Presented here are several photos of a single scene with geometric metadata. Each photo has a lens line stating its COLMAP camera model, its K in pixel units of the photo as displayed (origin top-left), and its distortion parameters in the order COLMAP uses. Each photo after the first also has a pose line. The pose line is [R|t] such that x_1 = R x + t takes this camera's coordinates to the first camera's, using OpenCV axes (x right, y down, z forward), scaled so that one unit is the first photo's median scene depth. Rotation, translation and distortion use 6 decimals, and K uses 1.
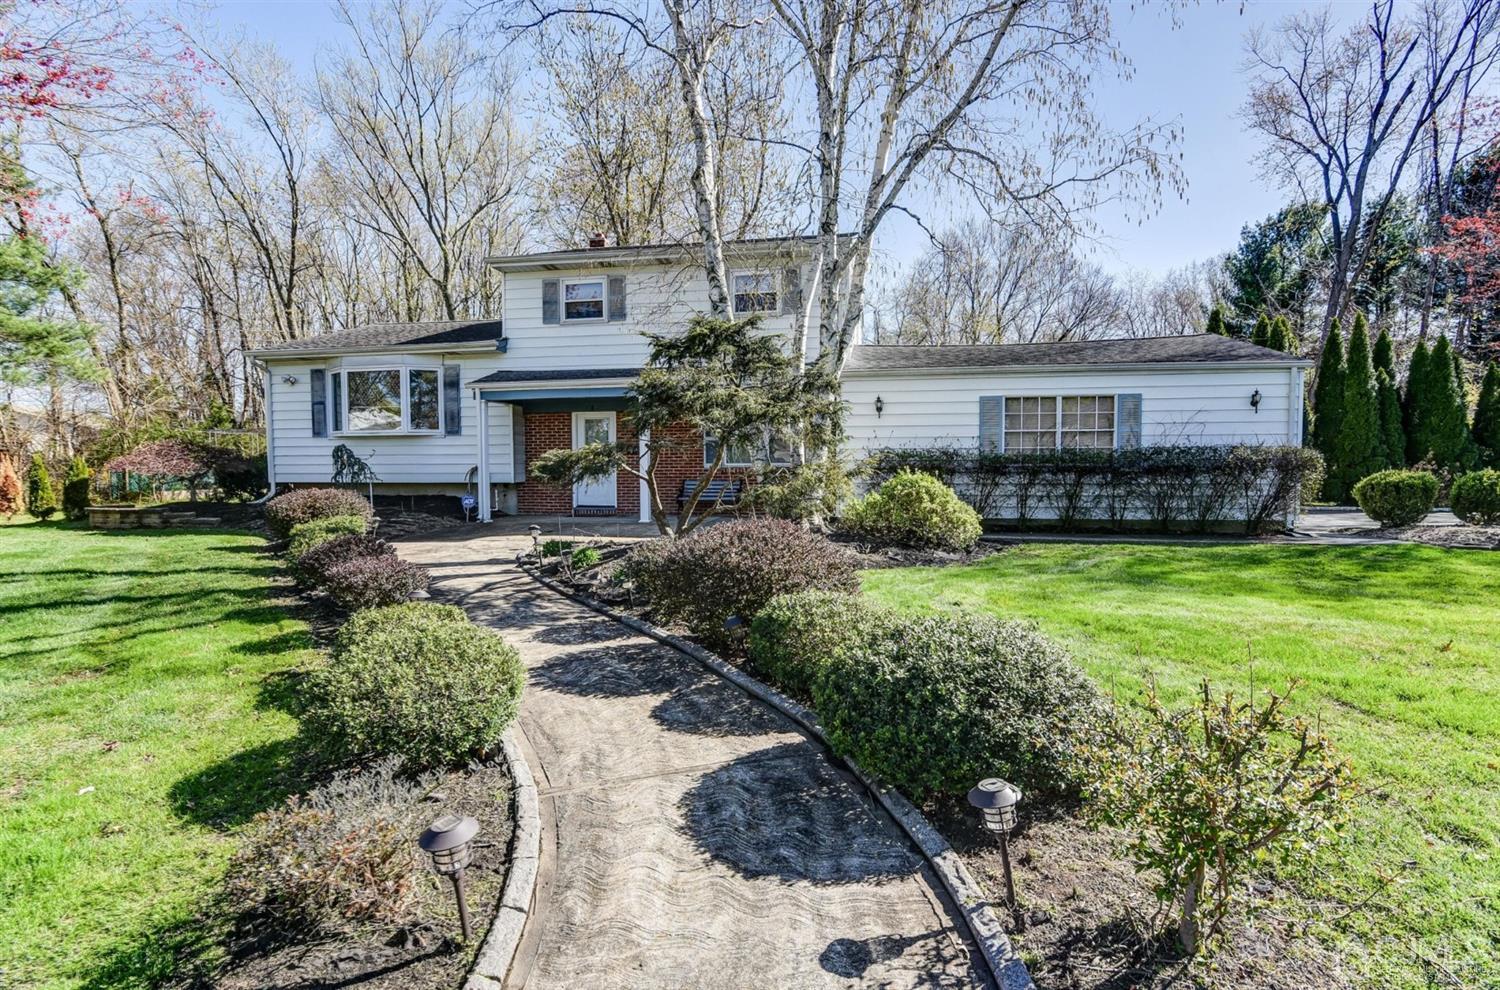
lens RADIAL K [[745.3, 0, 750.0], [0, 745.3, 495.0], [0, 0, 1]] dist [-0.026422, -0.000547]
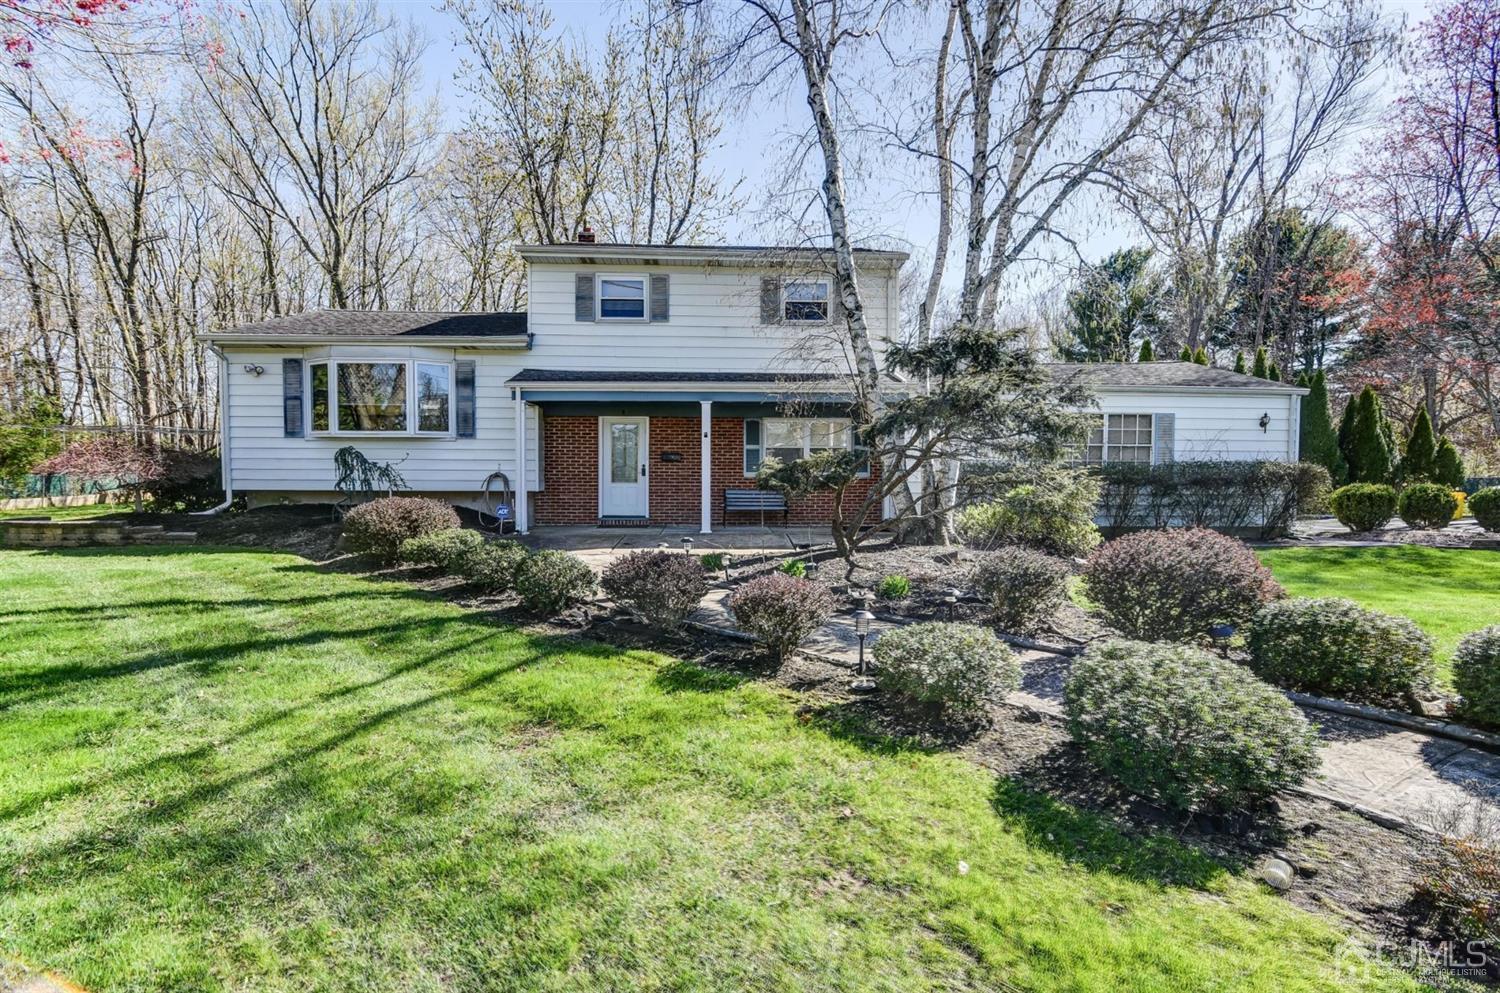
lens RADIAL K [[745.3, 0, 750.0], [0, 745.3, 496.5], [0, 0, 1]] dist [-0.026422, -0.000547]
pose [[0.974287, 0.001866, 0.225304, -0.275974], [0.000668, 0.999937, -0.011169, 0.000122], [-0.225310, 0.011032, 0.974225, 0.047839]]
